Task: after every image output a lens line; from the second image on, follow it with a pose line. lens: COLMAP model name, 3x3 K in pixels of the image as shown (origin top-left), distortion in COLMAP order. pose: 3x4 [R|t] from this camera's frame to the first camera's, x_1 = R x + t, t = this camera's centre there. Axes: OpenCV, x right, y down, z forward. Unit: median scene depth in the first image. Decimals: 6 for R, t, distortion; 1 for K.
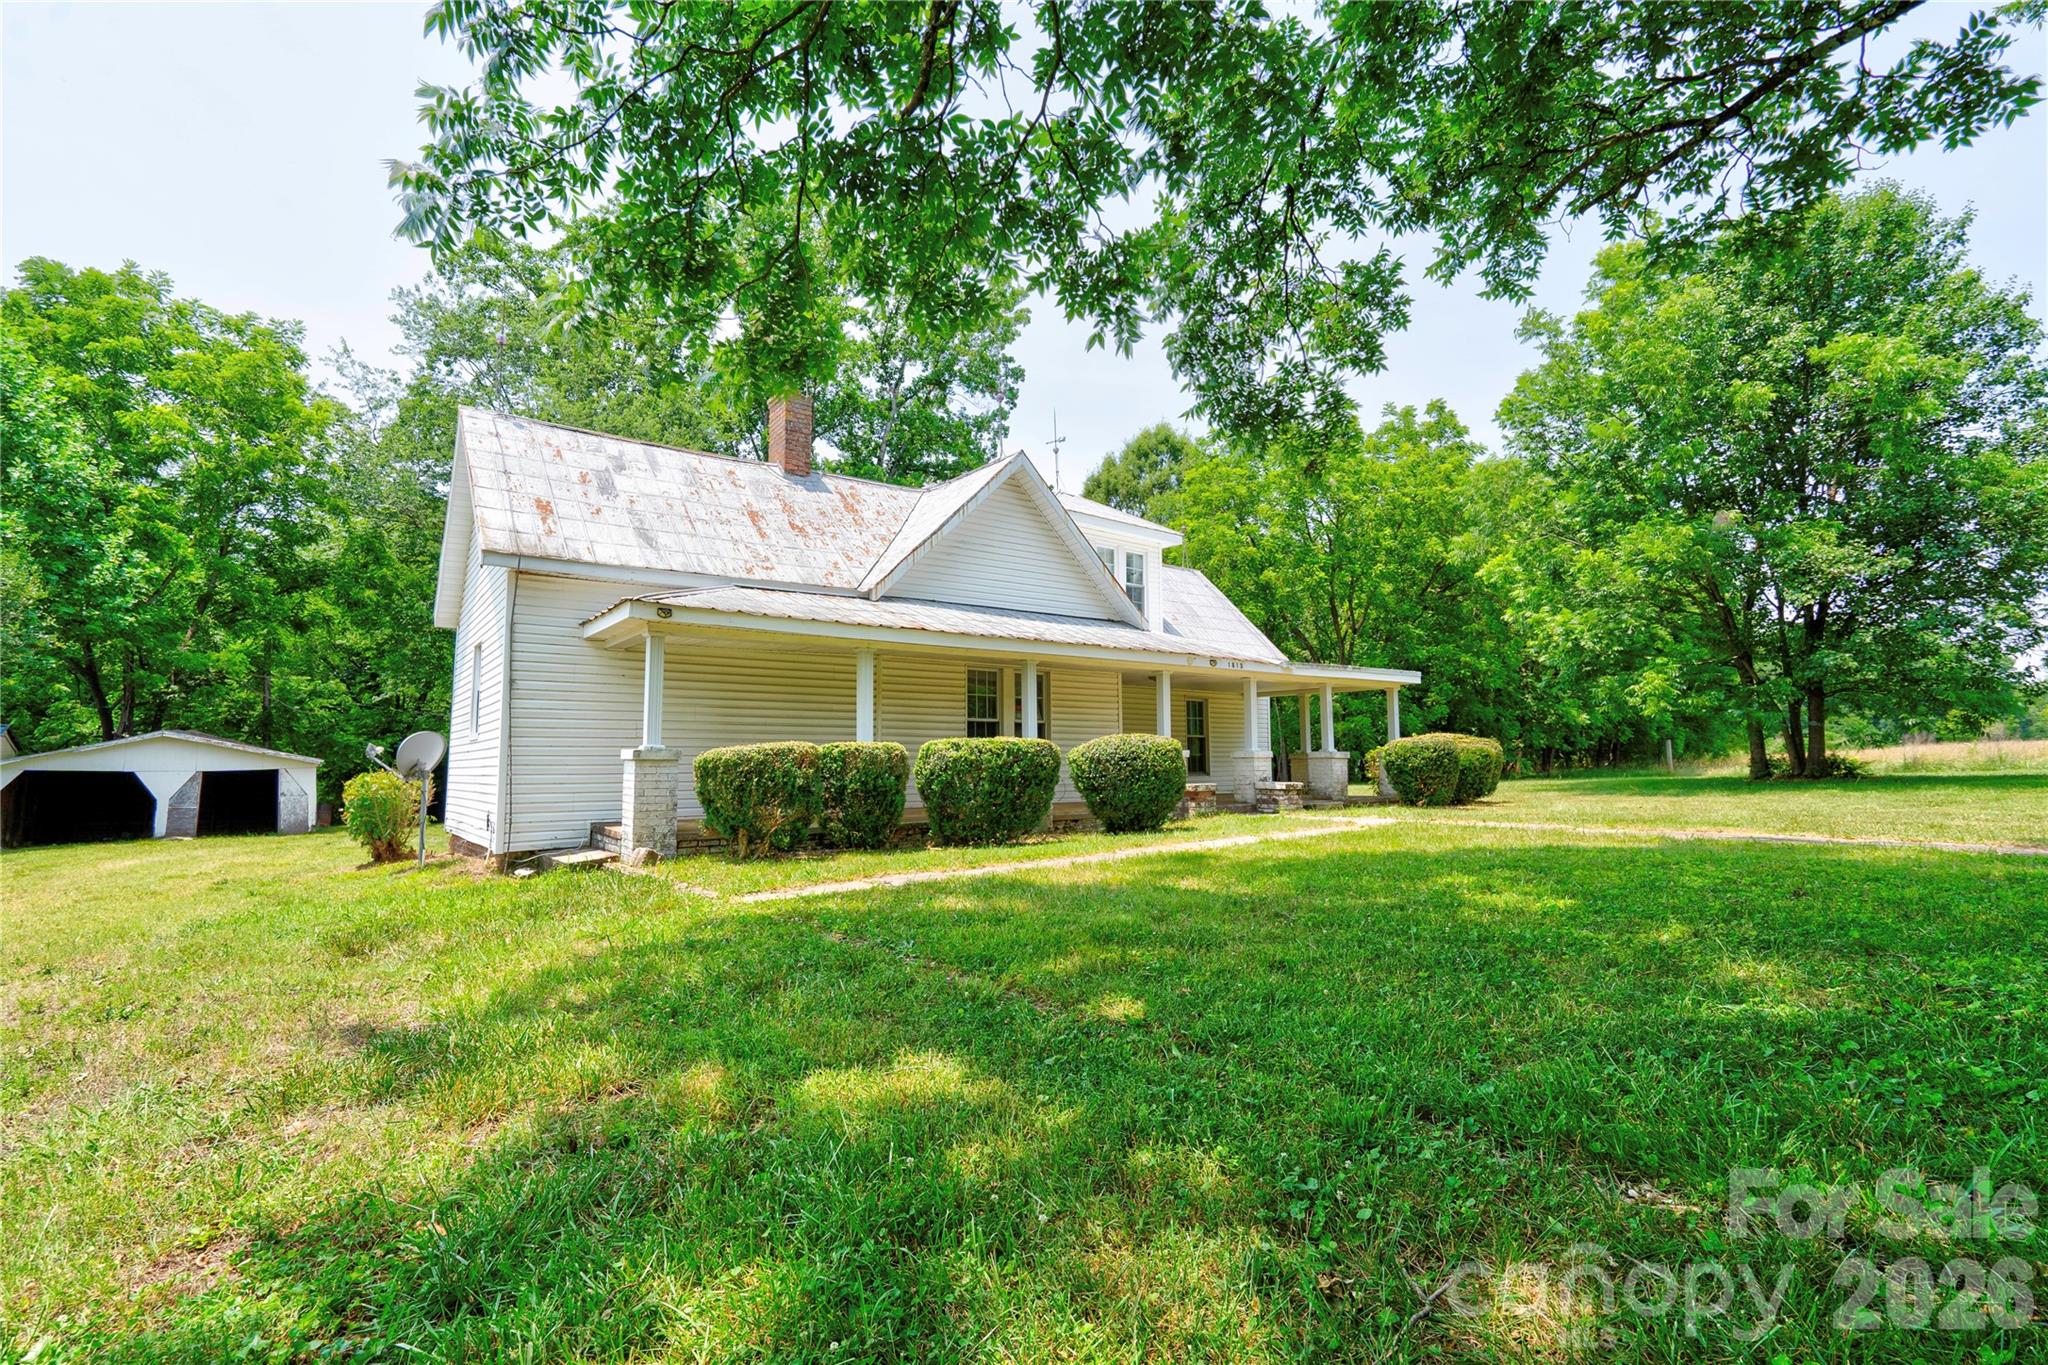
lens RADIAL K [[933.1, 0, 1024.0], [0, 933.1, 682.5], [0, 0, 1]] dist [-0.001574, 0.000281]
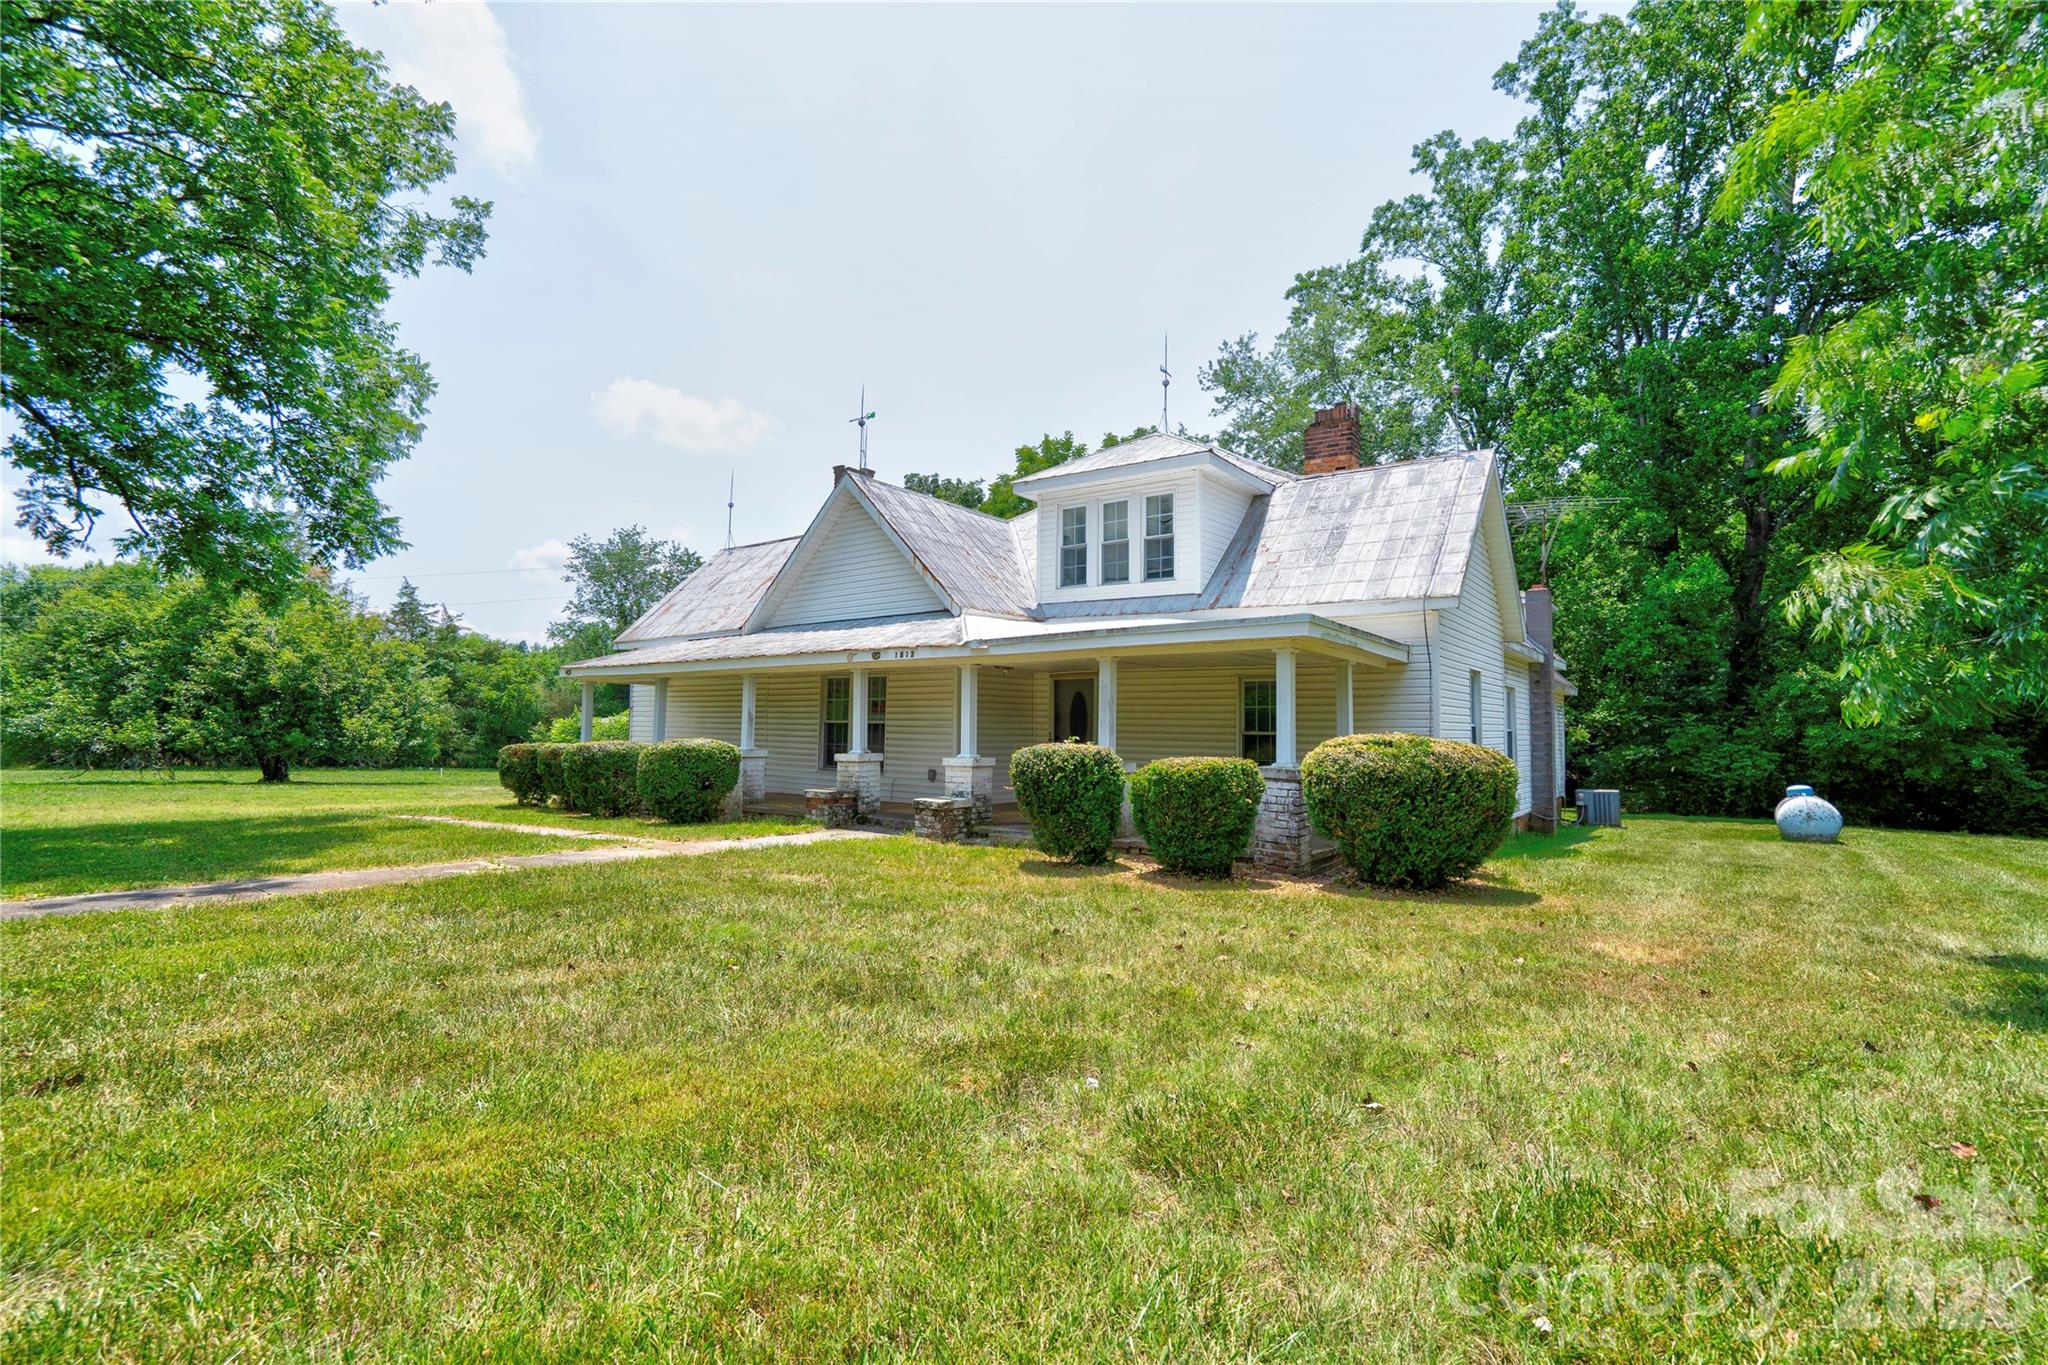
lens RADIAL K [[944.8, 0, 1009.5], [0, 944.8, 671.3], [0, 0, 1]] dist [0.010853, 0.000567]
pose [[0.265583, -0.054609, -0.962540, 0.817050], [0.065014, 0.997136, -0.038633, 0.027065], [0.961893, -0.052318, 0.268373, 0.656456]]
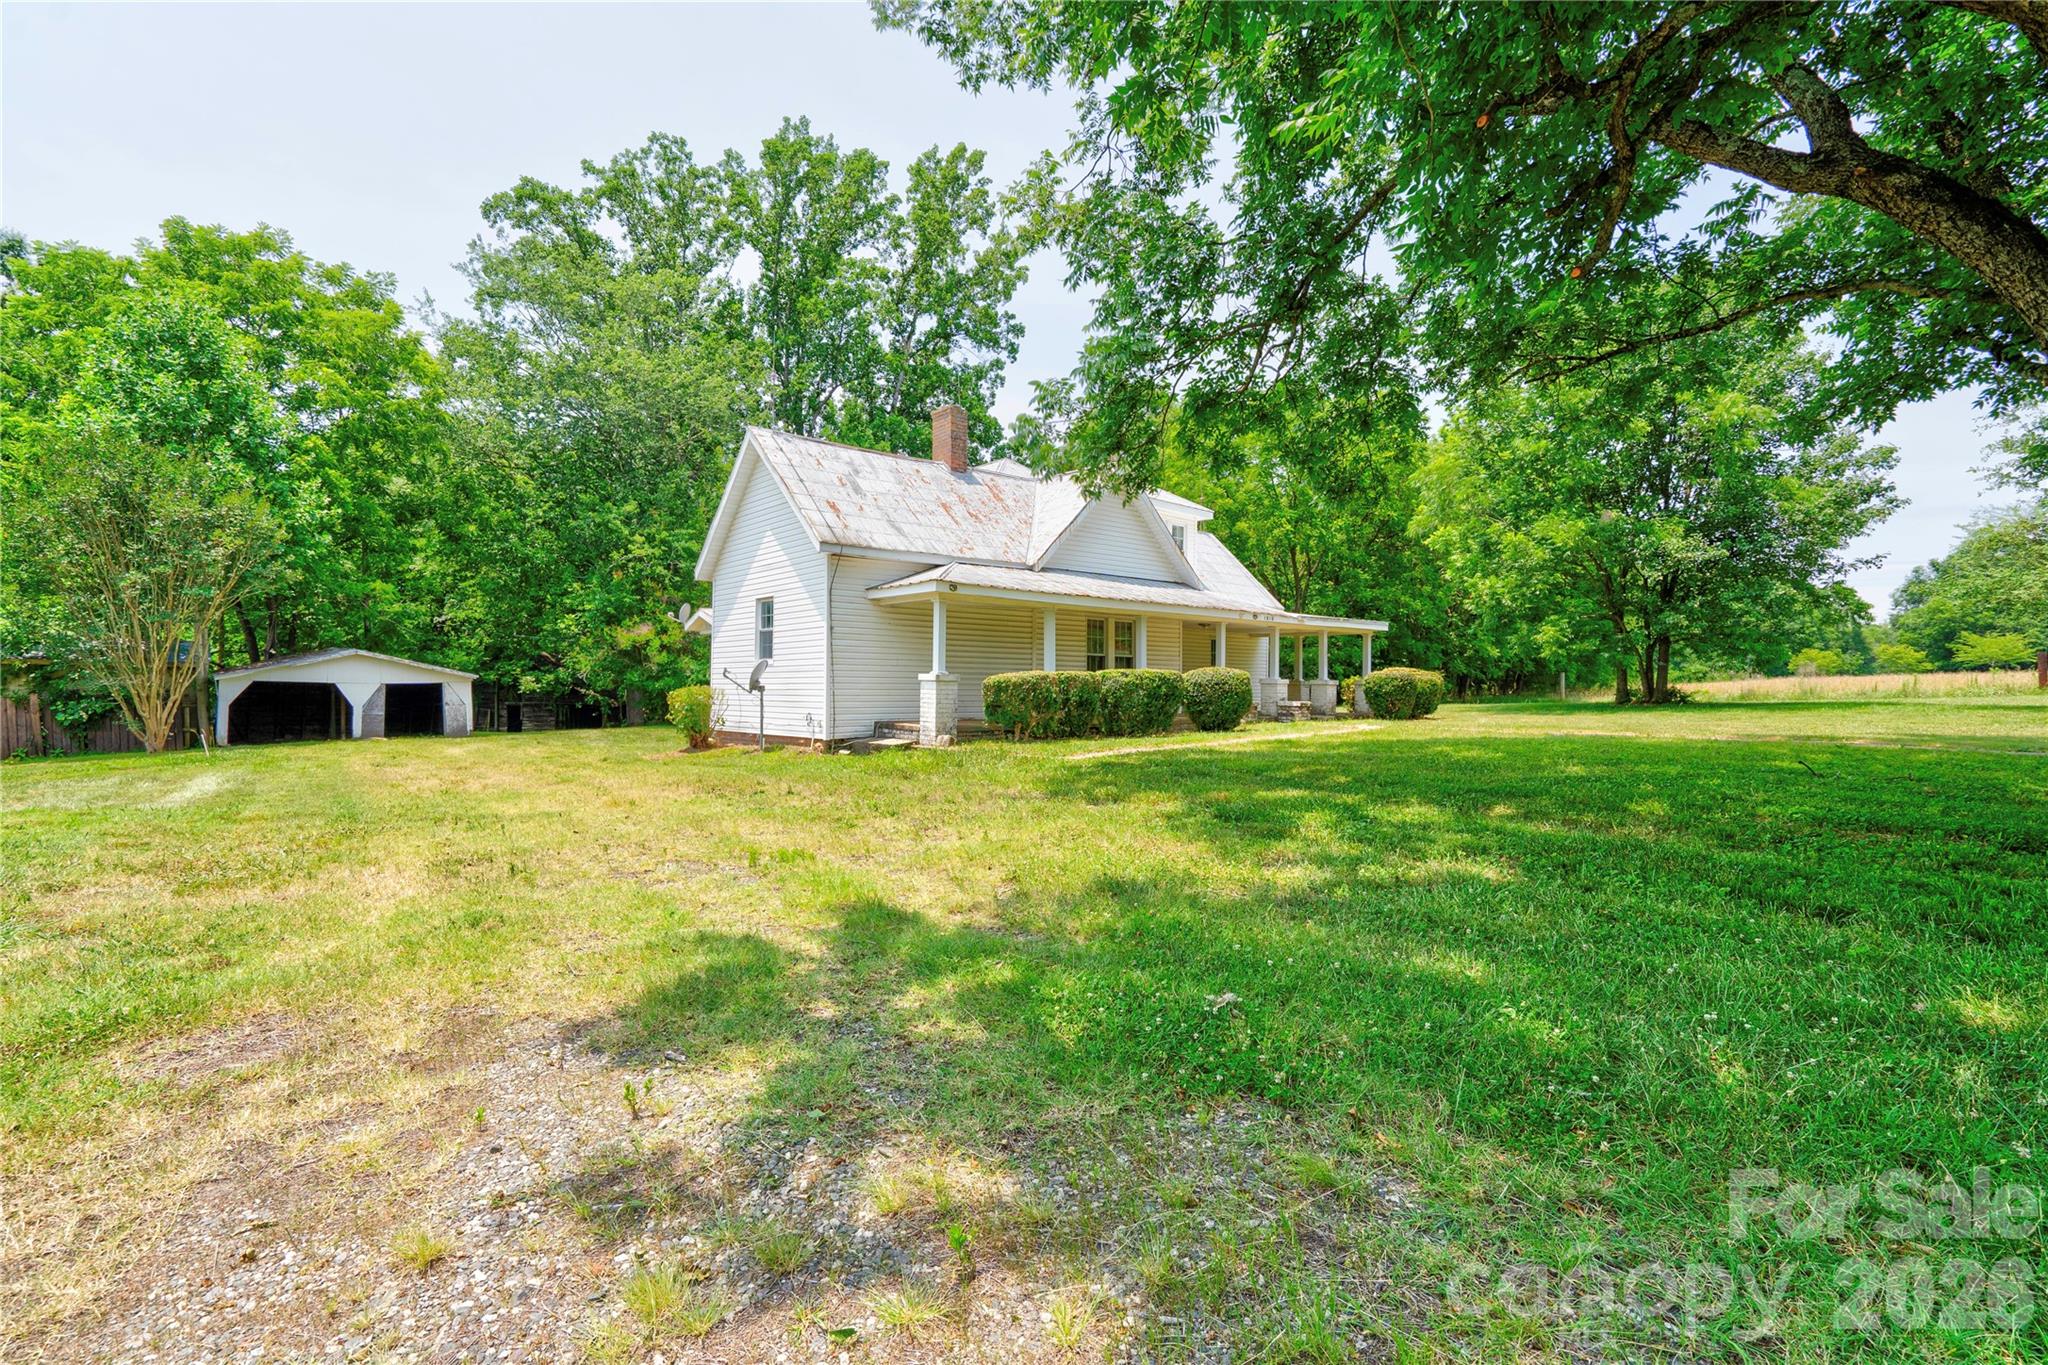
lens RADIAL K [[933.1, 0, 1024.0], [0, 933.1, 682.5], [0, 0, 1]] dist [-0.001574, 0.000281]
pose [[0.996984, 0.012848, 0.076530, -0.190224], [-0.019159, 0.996422, 0.082316, -0.023398], [-0.075199, -0.083534, 0.993664, -0.292361]]
